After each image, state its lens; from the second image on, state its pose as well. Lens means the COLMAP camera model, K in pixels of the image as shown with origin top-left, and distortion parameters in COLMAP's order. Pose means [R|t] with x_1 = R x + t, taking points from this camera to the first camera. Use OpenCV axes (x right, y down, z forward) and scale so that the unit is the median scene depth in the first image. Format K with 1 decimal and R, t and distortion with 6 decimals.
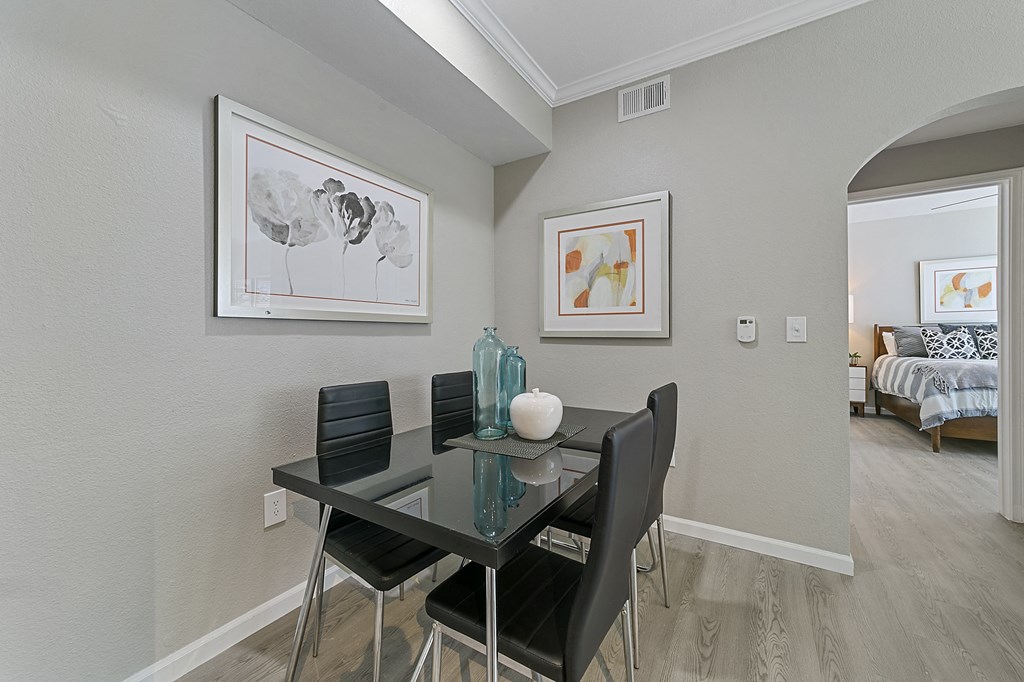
lens RADIAL K [[392.7, 0, 511.2], [0, 392.7, 335.3], [0, 0, 1]] dist [-0.000414, 0.002852]
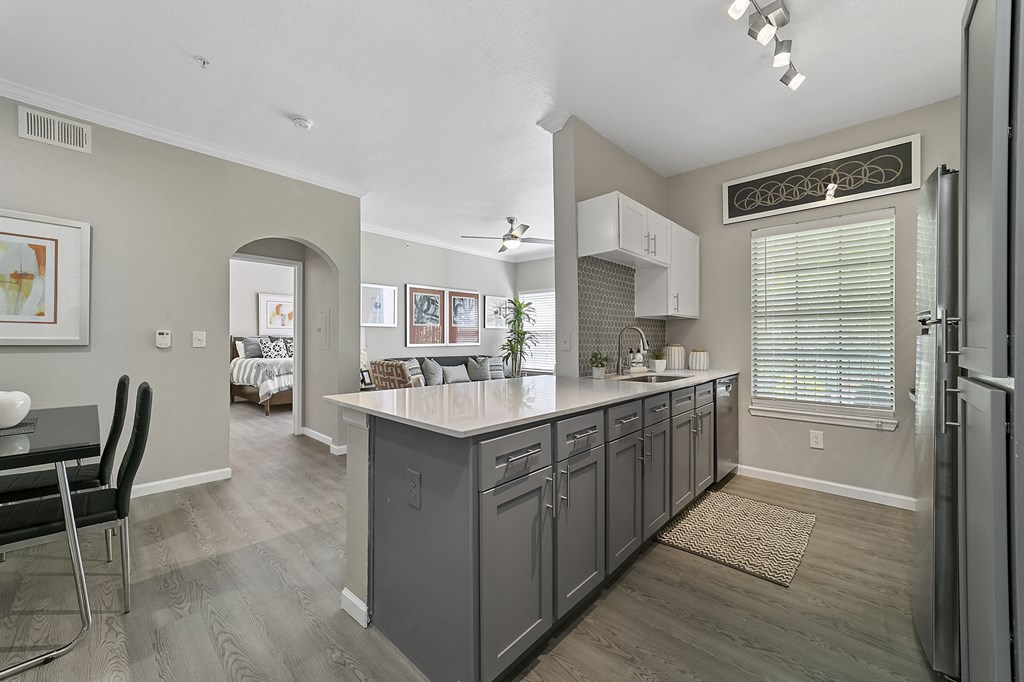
lens RADIAL K [[392.7, 0, 520.2], [0, 392.7, 339.7], [0, 0, 1]] dist [-0.000414, 0.002852]
pose [[0.172596, 0.007785, 0.984962, -0.277944], [0.002115, 0.999964, -0.008274, 0.000771], [-0.984990, 0.003512, 0.172573, -0.251469]]
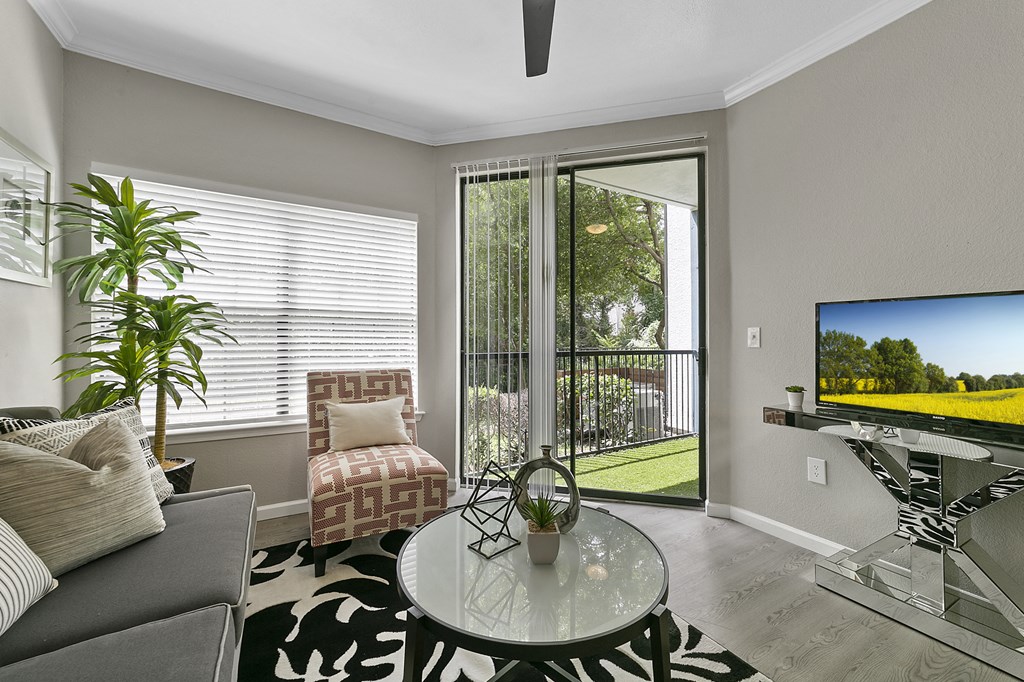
lens RADIAL K [[416.1, 0, 523.5], [0, 416.1, 333.5], [0, 0, 1]] dist [-0.004093, 0.000164]
pose [[-0.887112, -0.004872, 0.461528, 0.726283], [-0.001909, 0.999974, 0.006888, -0.017873], [-0.461549, 0.005230, -0.887099, 0.262794]]
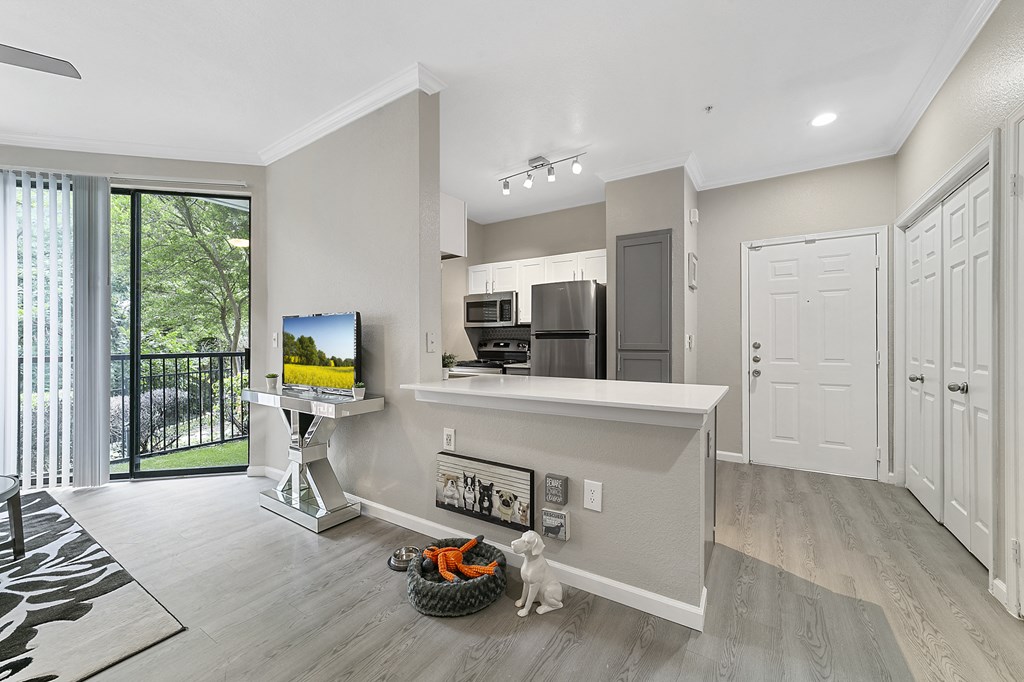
lens RADIAL K [[392.7, 0, 517.4], [0, 392.7, 336.1], [0, 0, 1]] dist [-0.000414, 0.002852]
pose [[-0.999981, 0.004168, 0.004553, 0.238187], [0.004104, 0.999894, -0.013998, 0.000090], [-0.004610, -0.013979, -0.999892, 0.346244]]
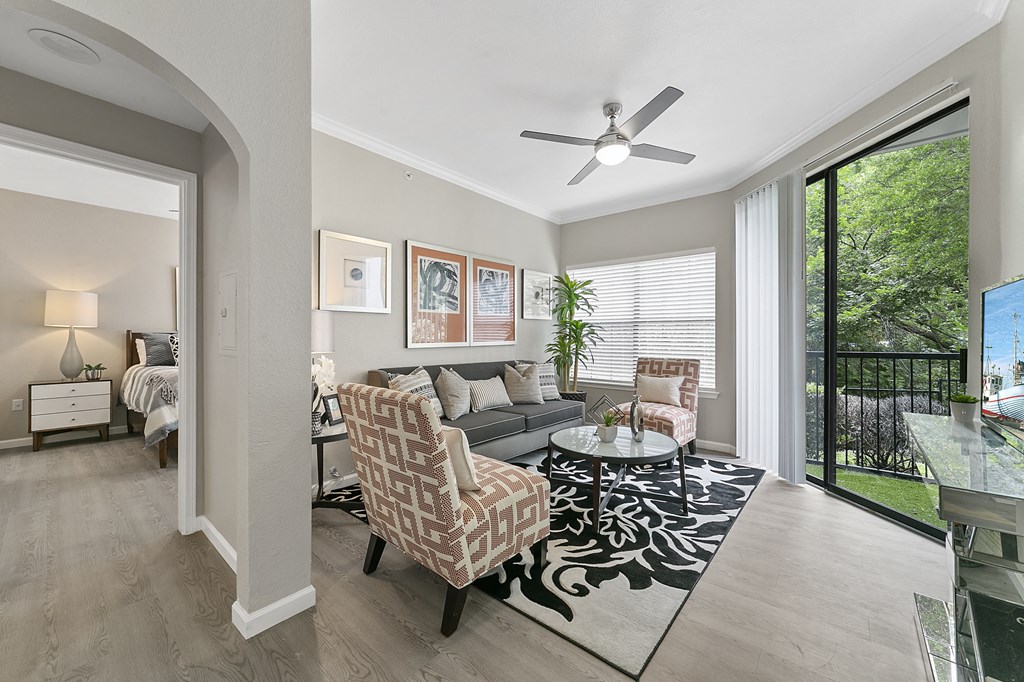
lens RADIAL K [[392.7, 0, 517.5], [0, 392.7, 337.9], [0, 0, 1]] dist [-0.000414, 0.002852]
pose [[0.137294, 0.006220, 0.990511, 0.229607], [0.003747, 0.999970, -0.006799, -0.001093], [-0.990523, 0.004645, 0.137266, 0.035617]]
